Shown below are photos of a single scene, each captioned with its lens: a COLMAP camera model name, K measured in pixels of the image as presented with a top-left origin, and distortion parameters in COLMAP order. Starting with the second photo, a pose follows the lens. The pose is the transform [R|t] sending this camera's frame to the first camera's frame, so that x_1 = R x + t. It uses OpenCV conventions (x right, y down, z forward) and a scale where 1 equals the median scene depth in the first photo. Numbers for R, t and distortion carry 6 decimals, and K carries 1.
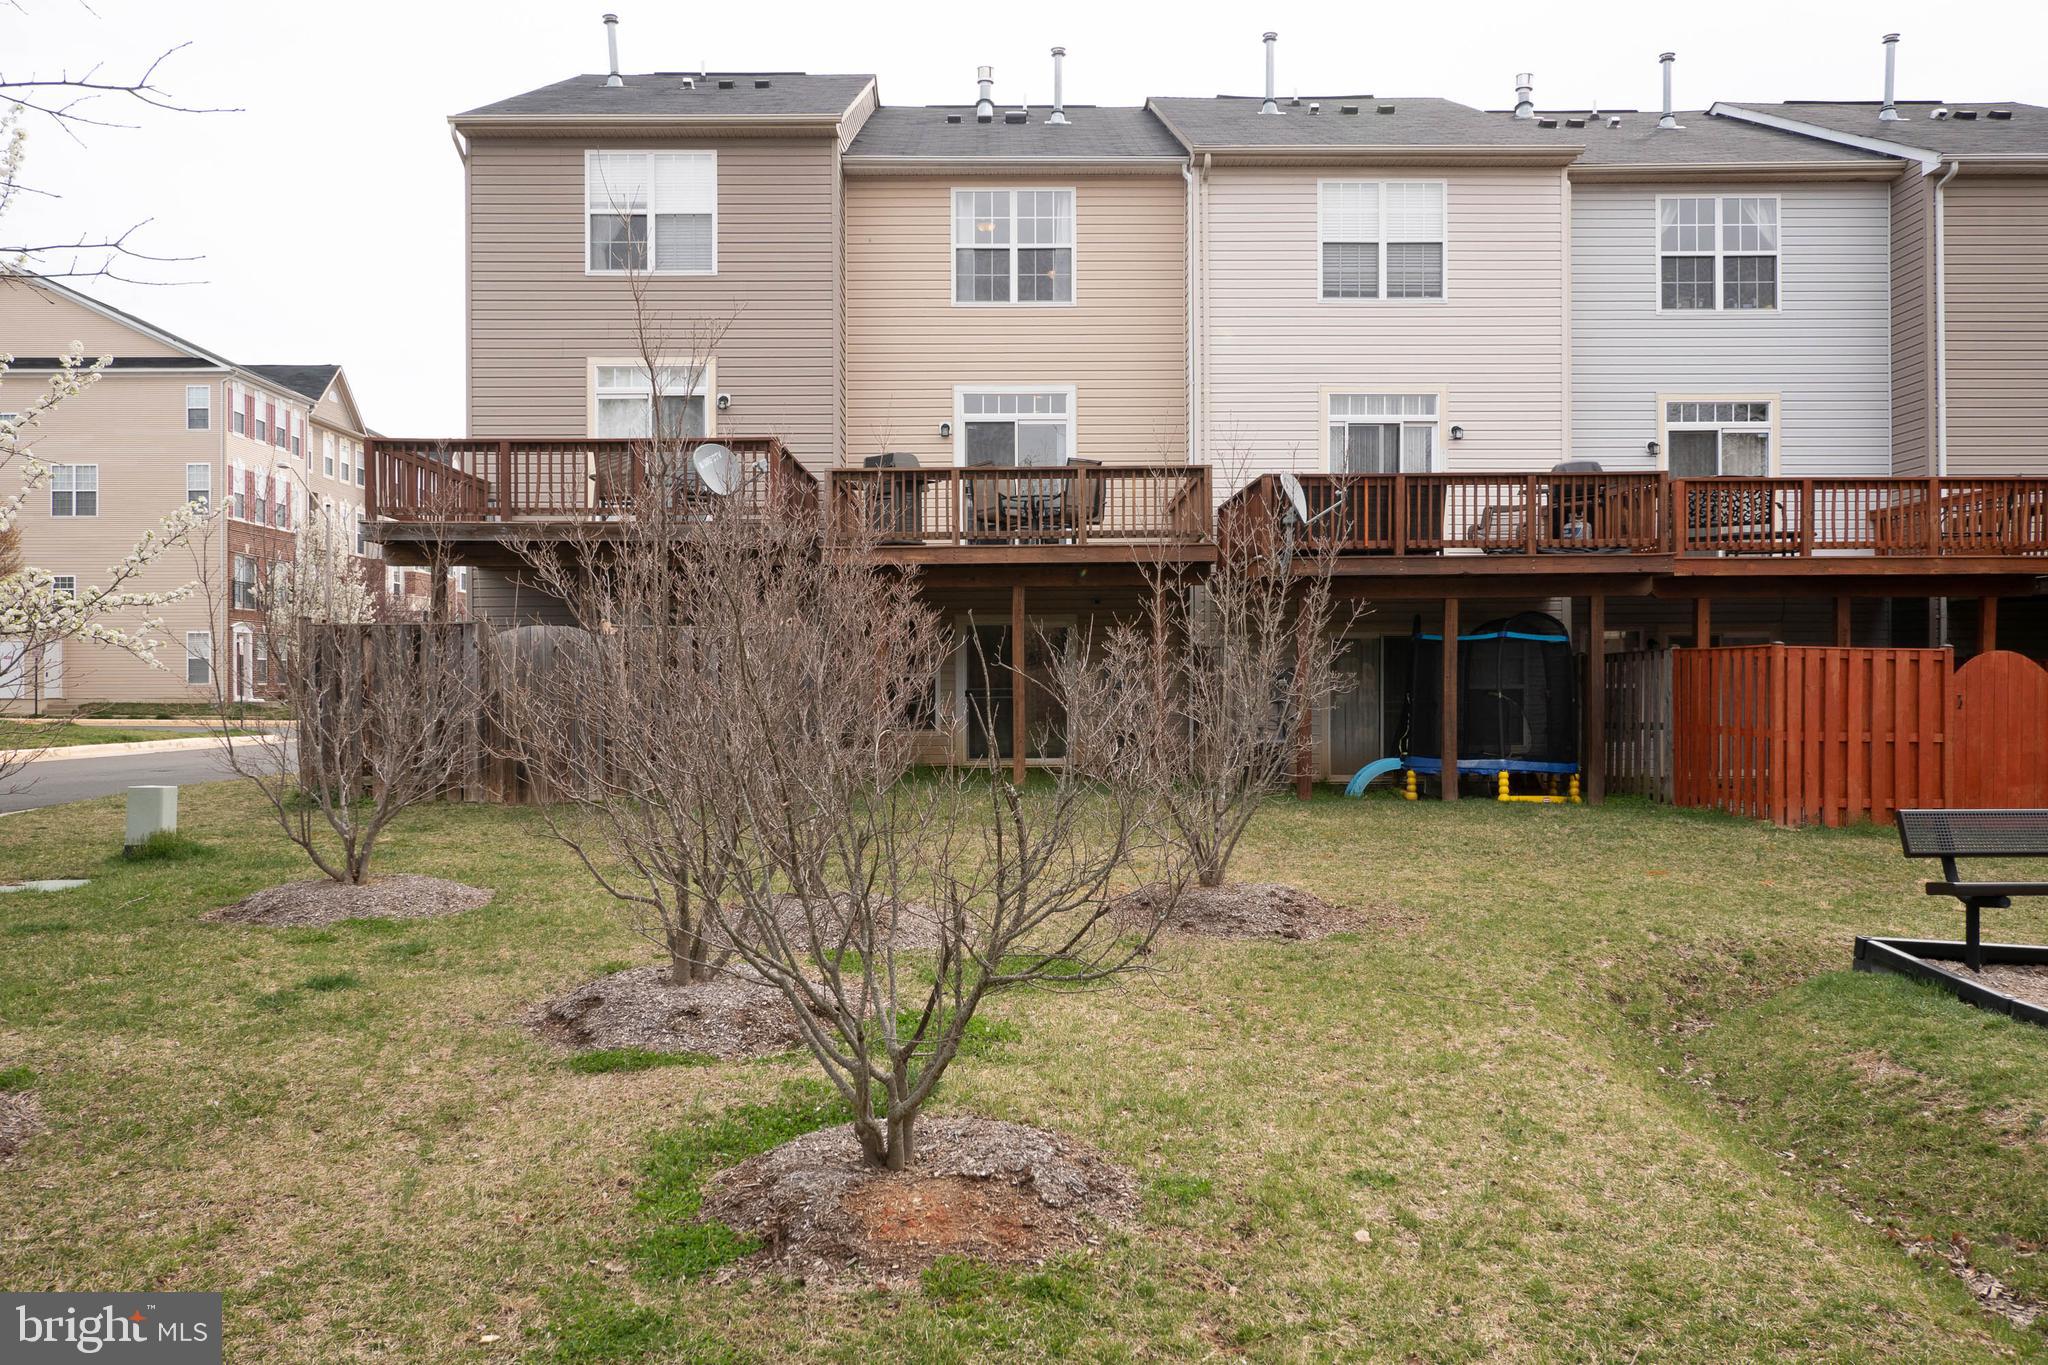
lens RADIAL K [[1439.6, 0, 1007.6], [0, 1439.6, 691.0], [0, 0, 1]] dist [-0.027156, -0.006825]
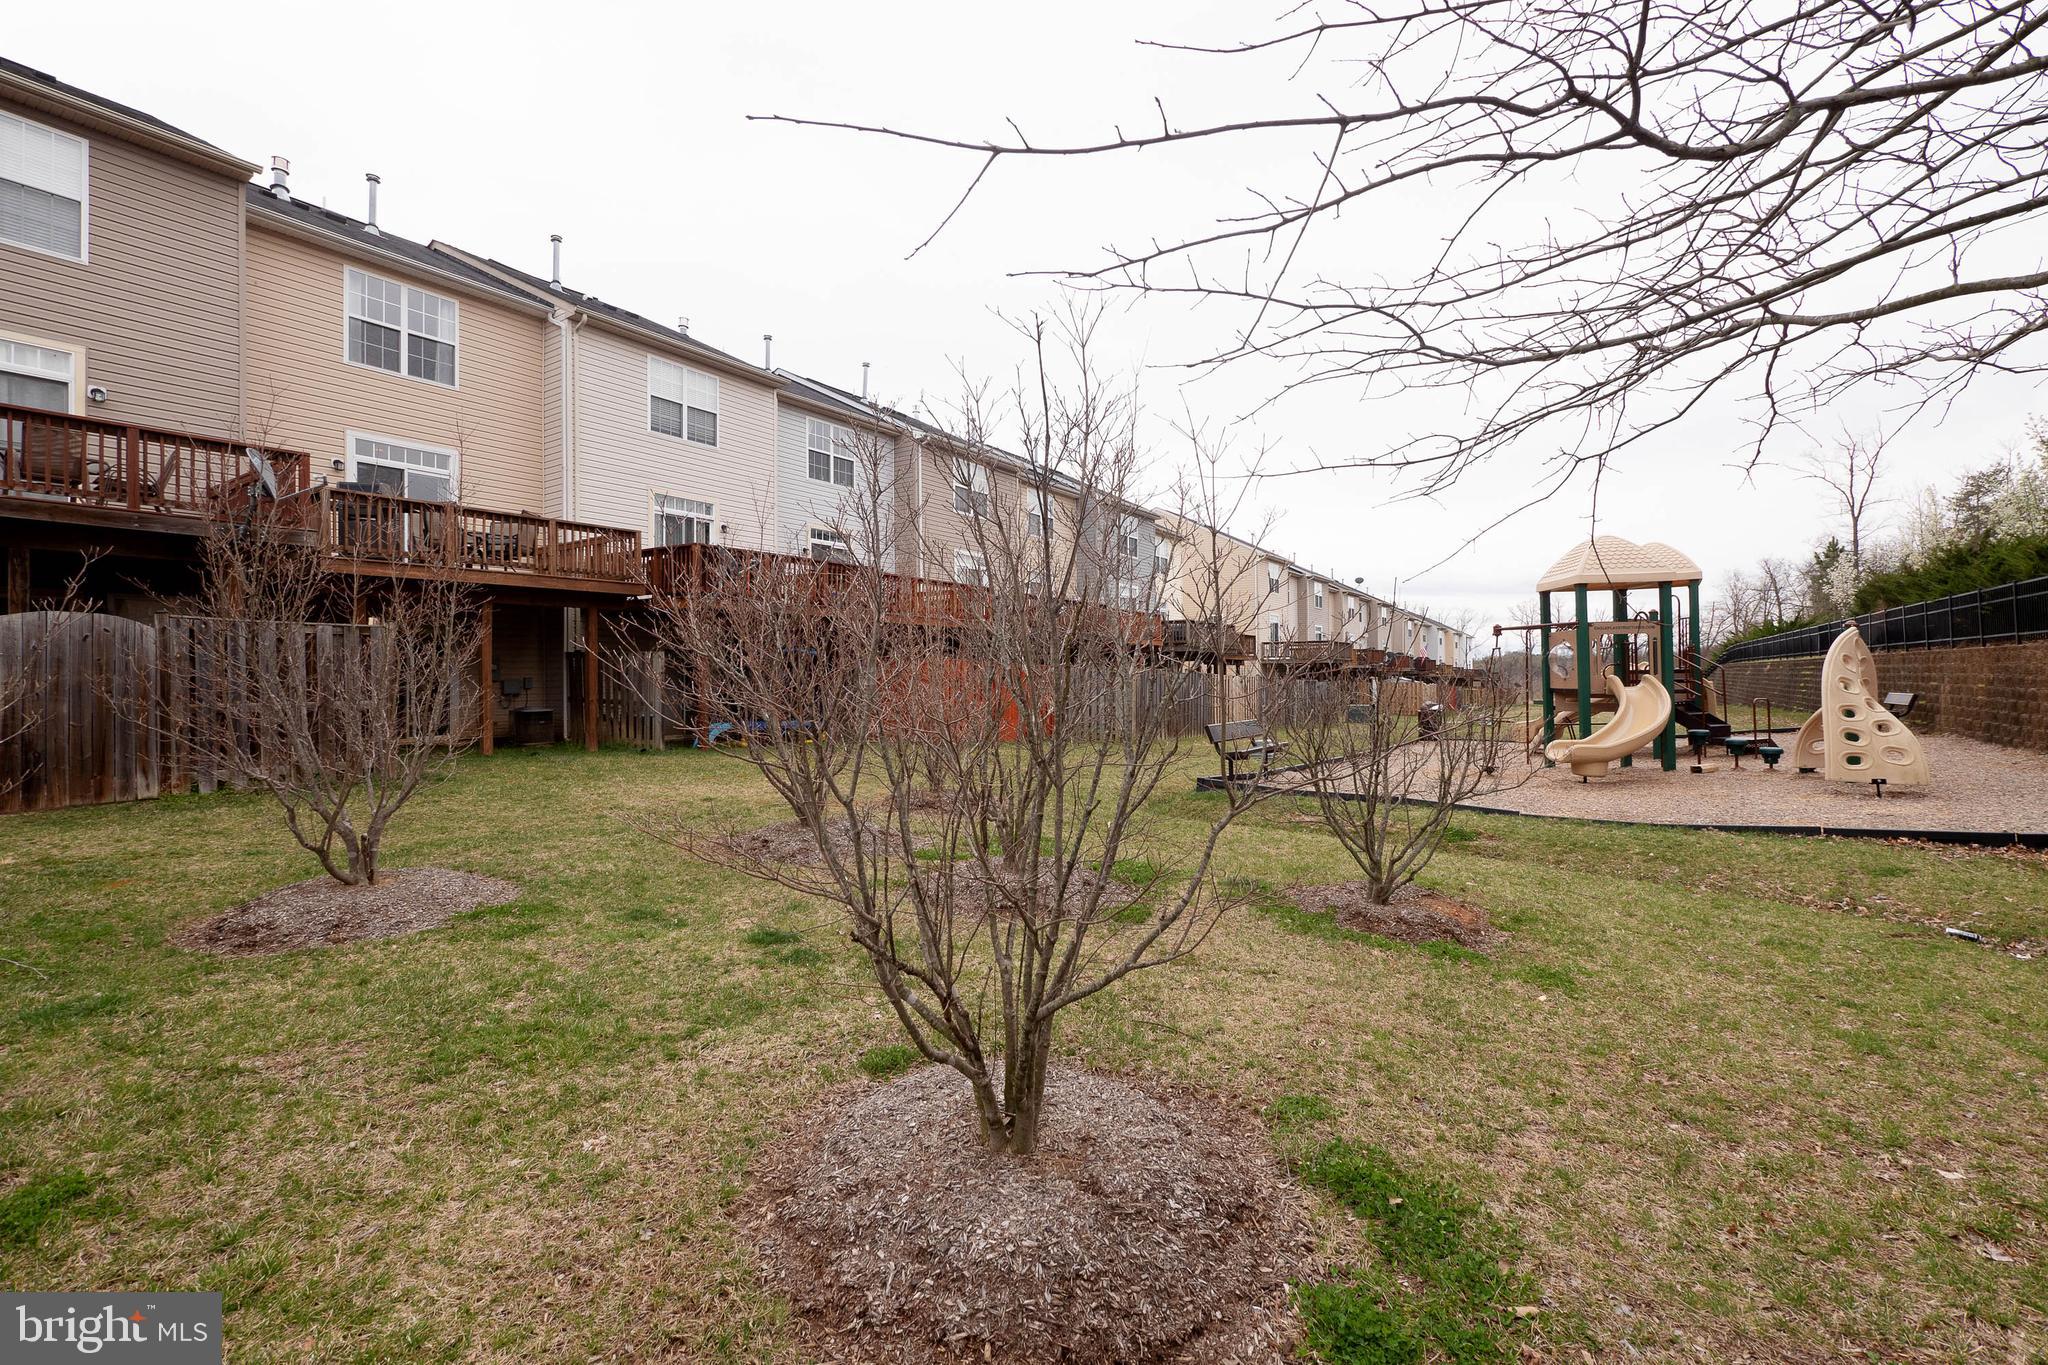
lens RADIAL K [[866.5, 0, 1018.6], [0, 866.5, 666.7], [0, 0, 1]] dist [-0.004478, -0.000268]
pose [[0.556520, 0.007660, 0.830799, -0.335593], [0.001358, 0.999948, -0.010130, -0.005380], [-0.830833, 0.006766, 0.556480, 0.134275]]
